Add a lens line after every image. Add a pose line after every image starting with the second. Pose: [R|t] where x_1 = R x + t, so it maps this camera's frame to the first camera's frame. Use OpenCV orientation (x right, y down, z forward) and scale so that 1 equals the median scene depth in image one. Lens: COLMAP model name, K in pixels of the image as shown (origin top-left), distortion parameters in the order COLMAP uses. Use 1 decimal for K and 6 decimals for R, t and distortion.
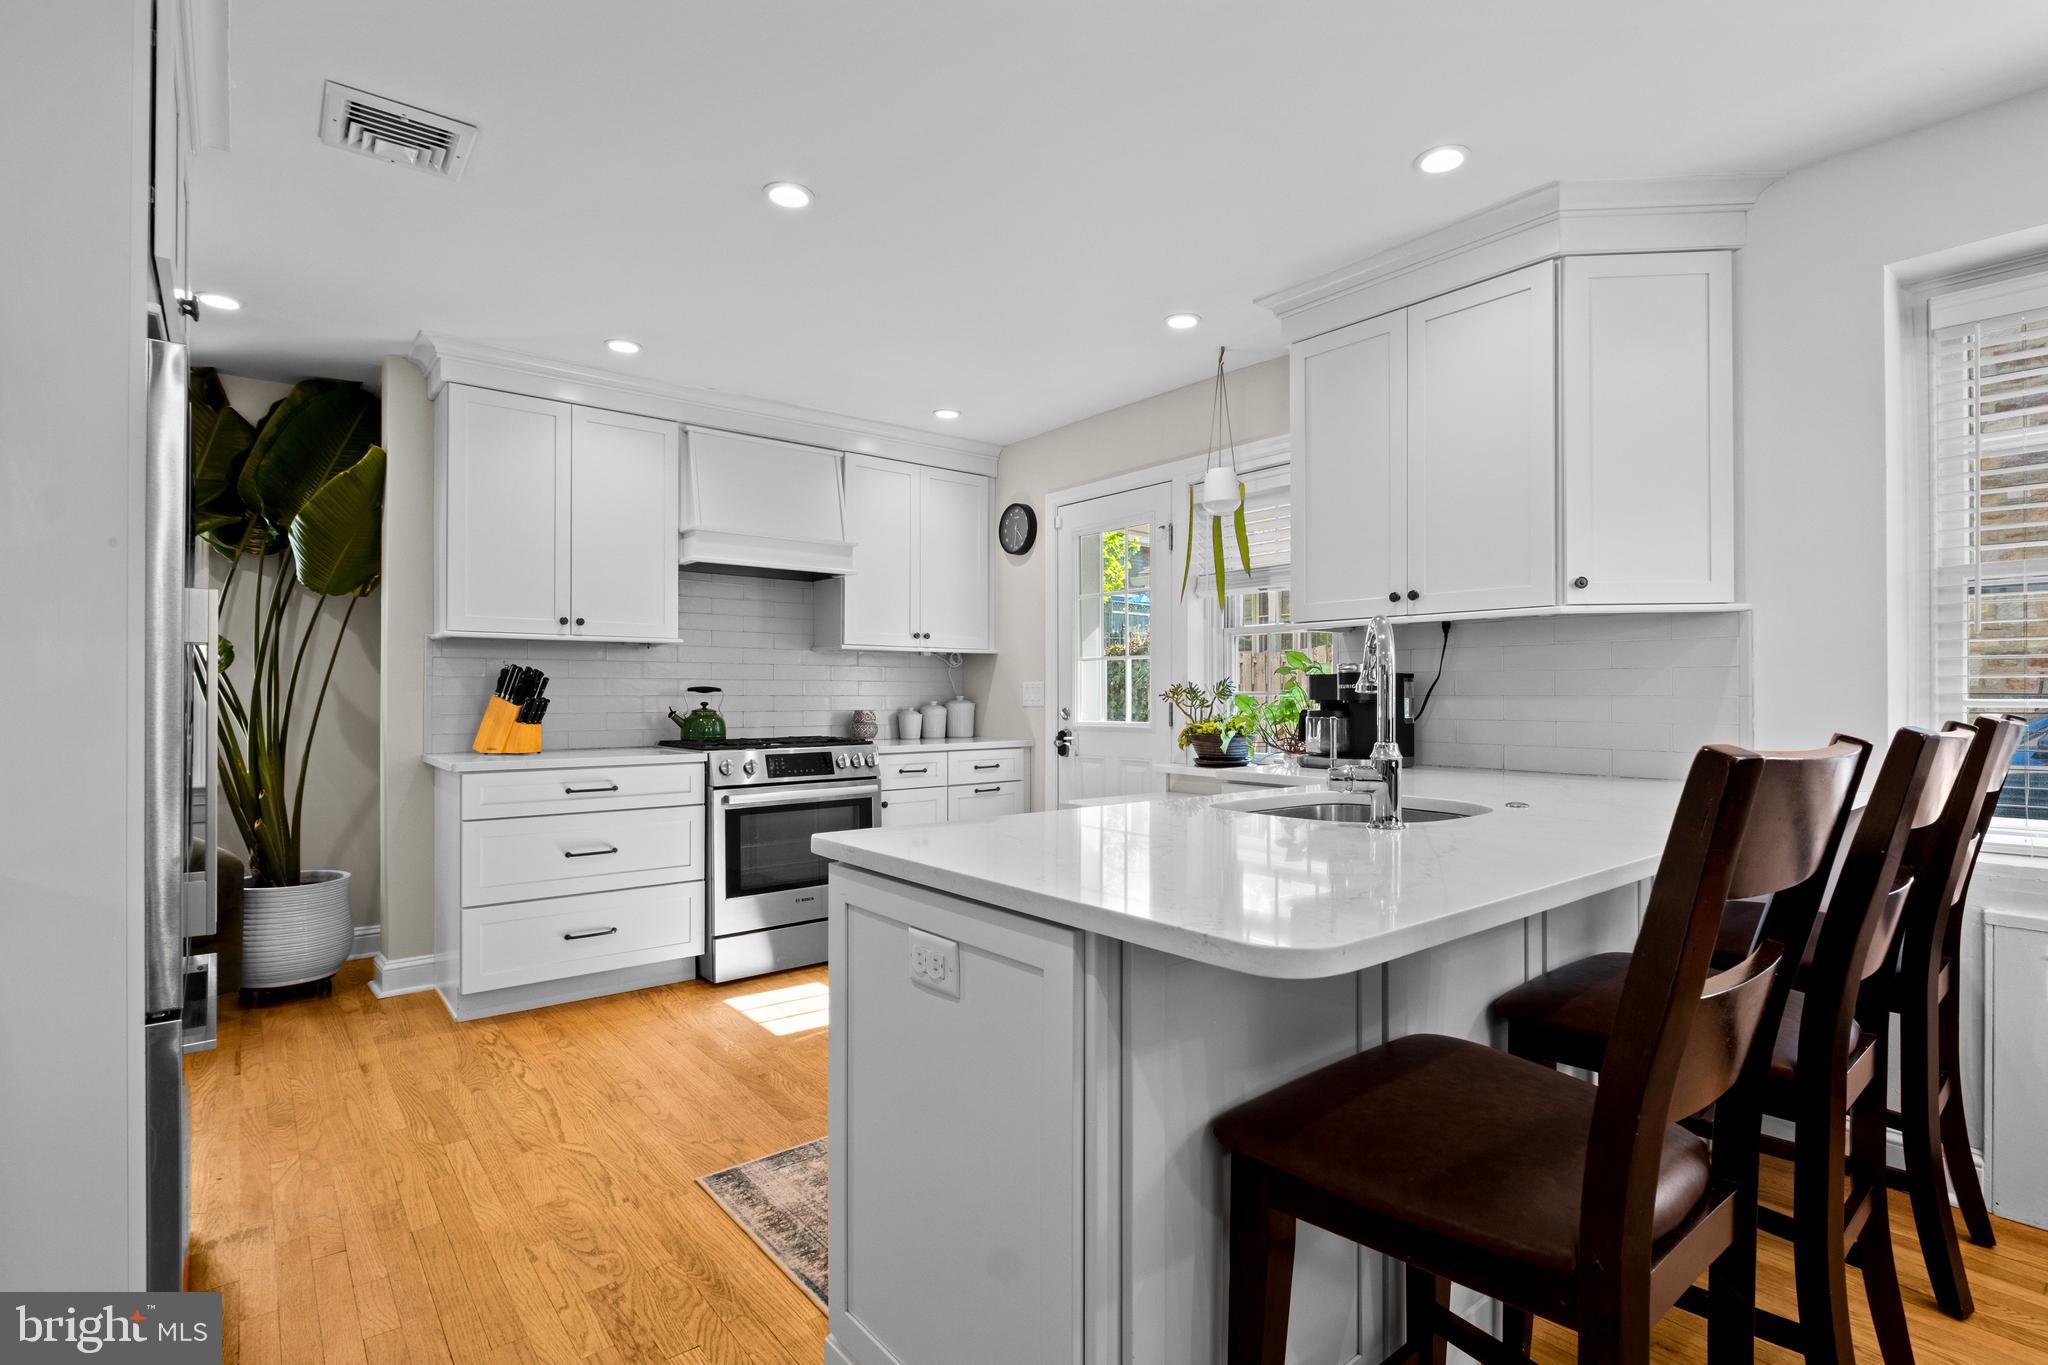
lens RADIAL K [[978.3, 0, 1051.3], [0, 978.3, 689.7], [0, 0, 1]] dist [-0.000694, -0.001223]
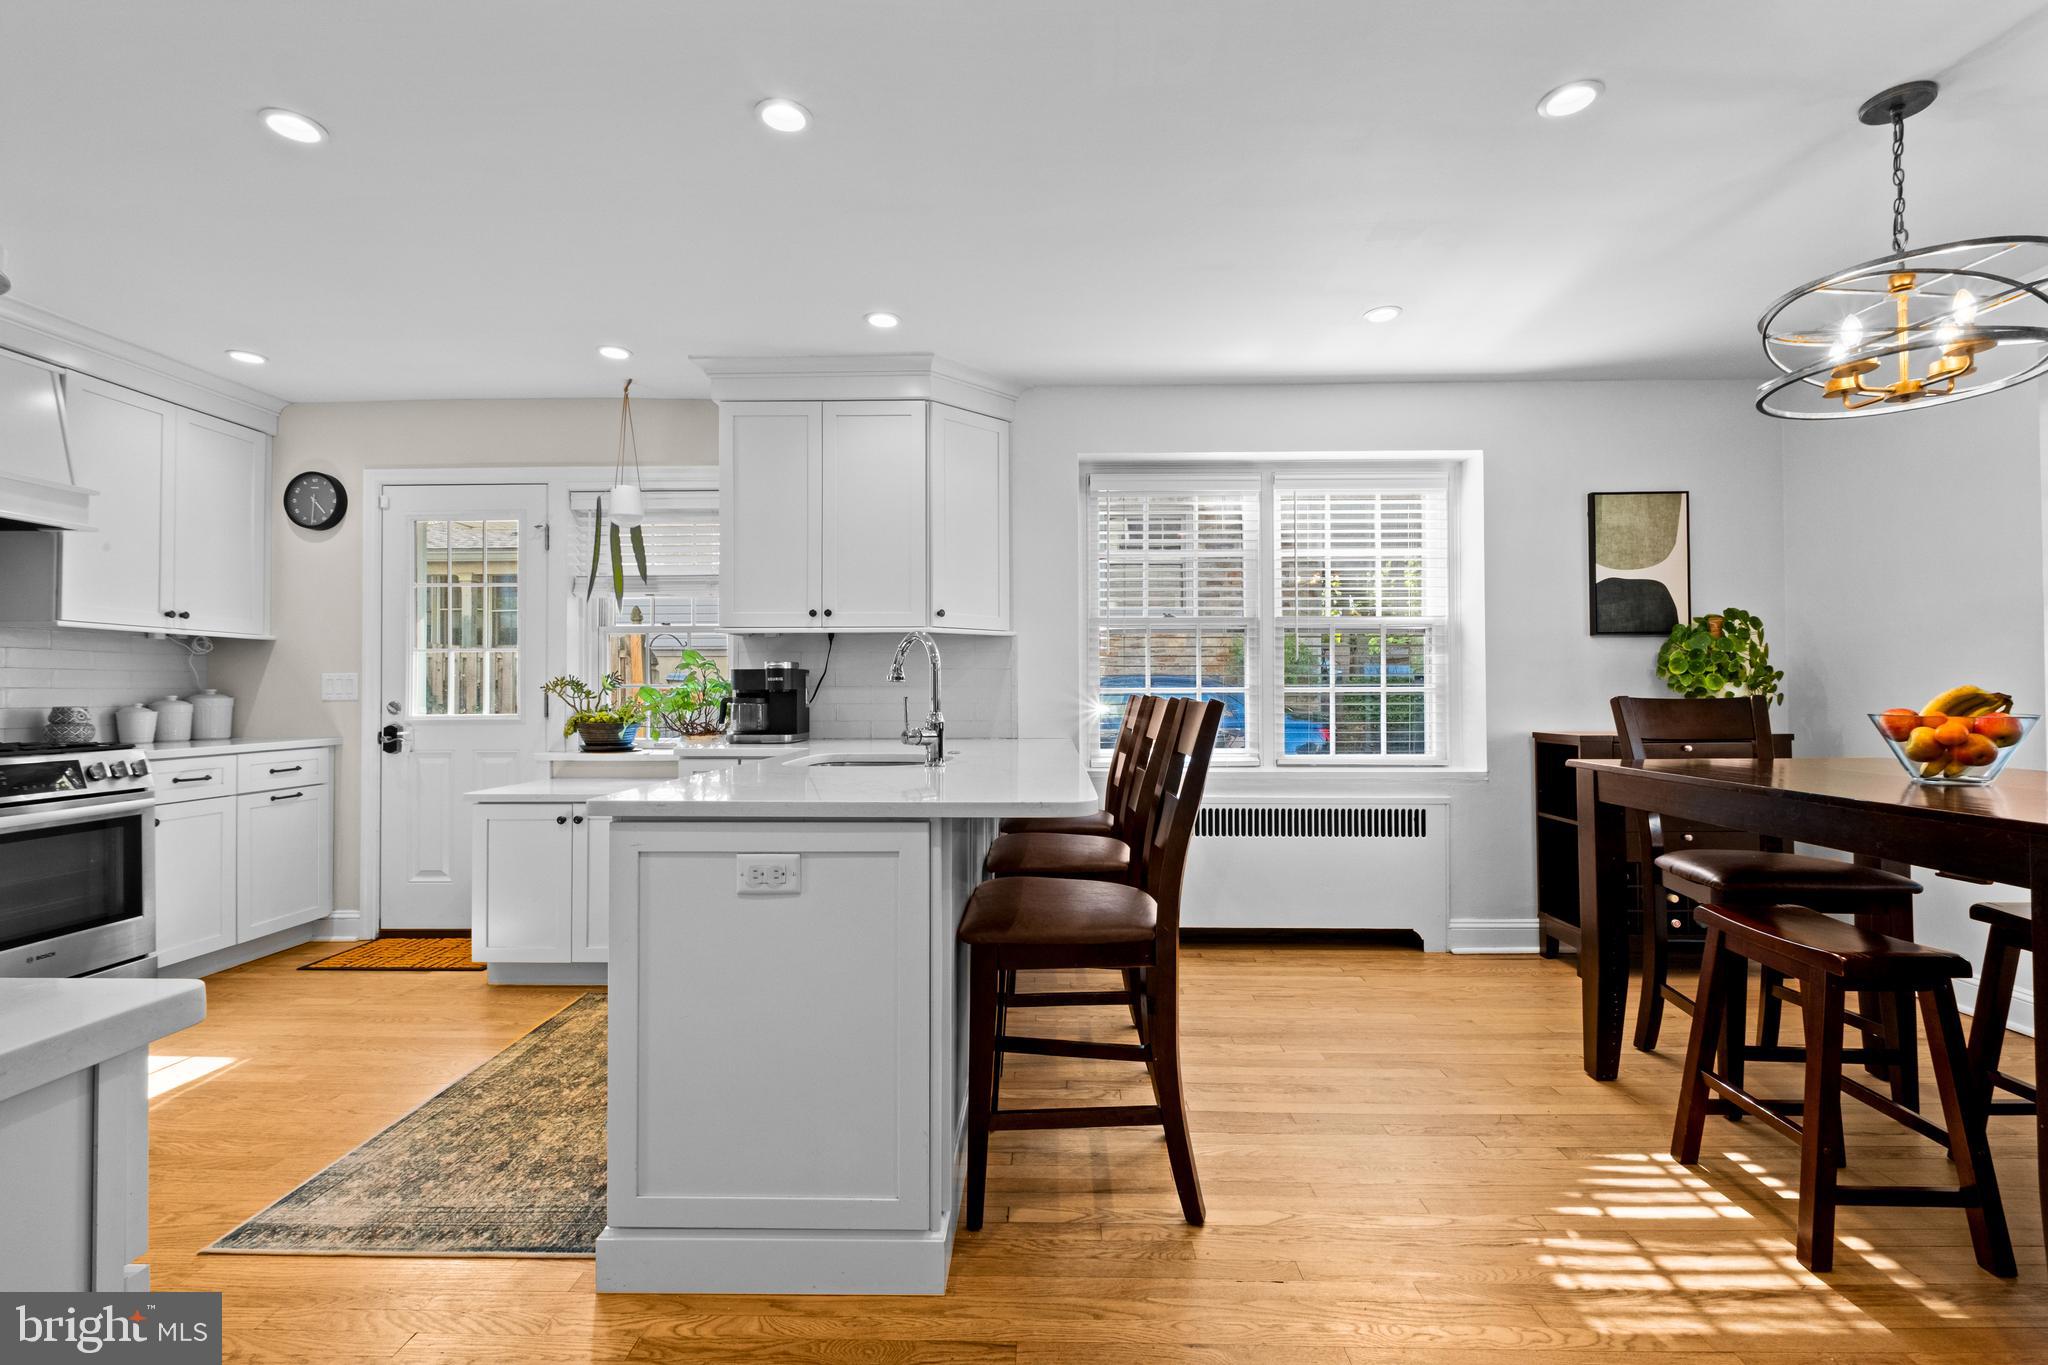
lens RADIAL K [[904.5, 0, 1028.4], [0, 904.5, 680.4], [0, 0, 1]] dist [0.007858, -0.005530]
pose [[0.660906, 0.008565, 0.750419, -0.293115], [-0.001538, 0.999948, -0.010058, 0.007869], [-0.750467, 0.005493, 0.660885, -0.035766]]
